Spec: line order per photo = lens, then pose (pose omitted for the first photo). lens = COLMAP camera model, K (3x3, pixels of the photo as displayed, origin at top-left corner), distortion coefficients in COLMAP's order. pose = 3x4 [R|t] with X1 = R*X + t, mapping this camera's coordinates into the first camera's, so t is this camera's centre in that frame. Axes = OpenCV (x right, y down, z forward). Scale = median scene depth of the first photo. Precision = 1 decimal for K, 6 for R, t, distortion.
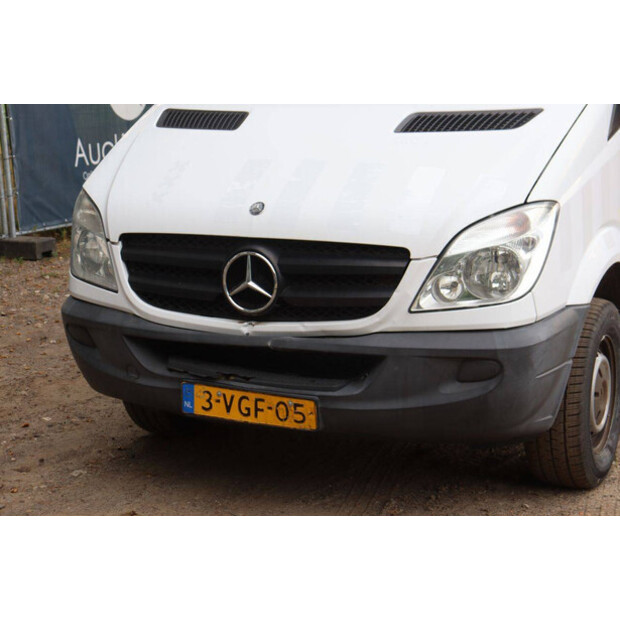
lens RADIAL K [[1320.1, 0, 310.0], [0, 1320.1, 310.0], [0, 0, 1]] dist [0.305702, 0.026195]
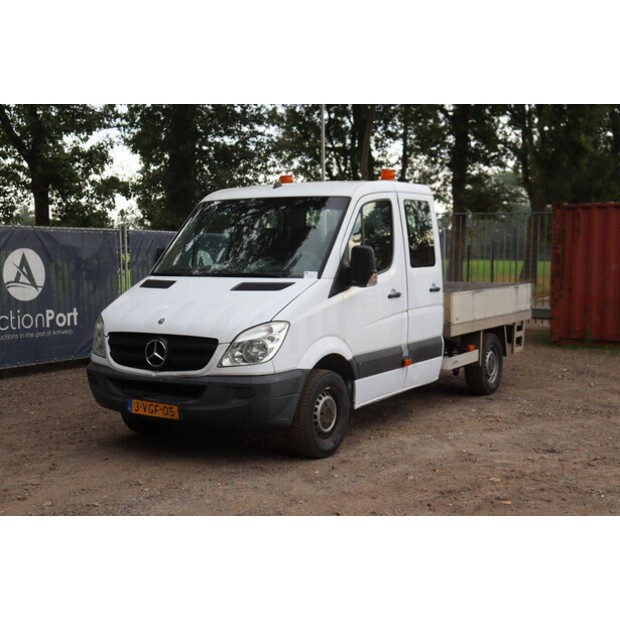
lens RADIAL K [[898.8, 0, 310.0], [0, 898.8, 310.0], [0, 0, 1]] dist [0.065178, 0.041622]
pose [[0.993844, 0.025879, -0.107726, 0.381382], [-0.040031, 0.990526, -0.131361, 0.097702], [0.103306, 0.134865, 0.985464, -0.502050]]
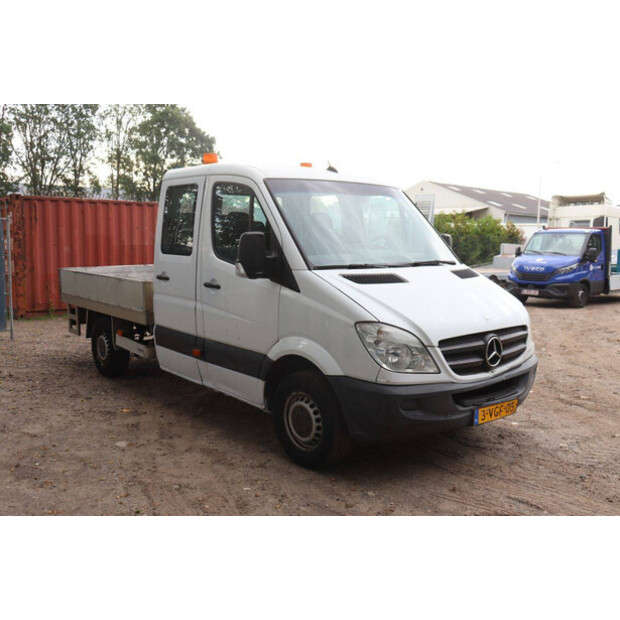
lens RADIAL K [[606.0, 0, 310.0], [0, 606.0, 310.0], [0, 0, 1]] dist [-0.052408, -0.001157]
pose [[0.393629, -0.090283, 0.914825, -1.023887], [0.169426, 0.985243, 0.024332, -0.158269], [-0.903521, 0.145417, 0.403117, 0.868823]]
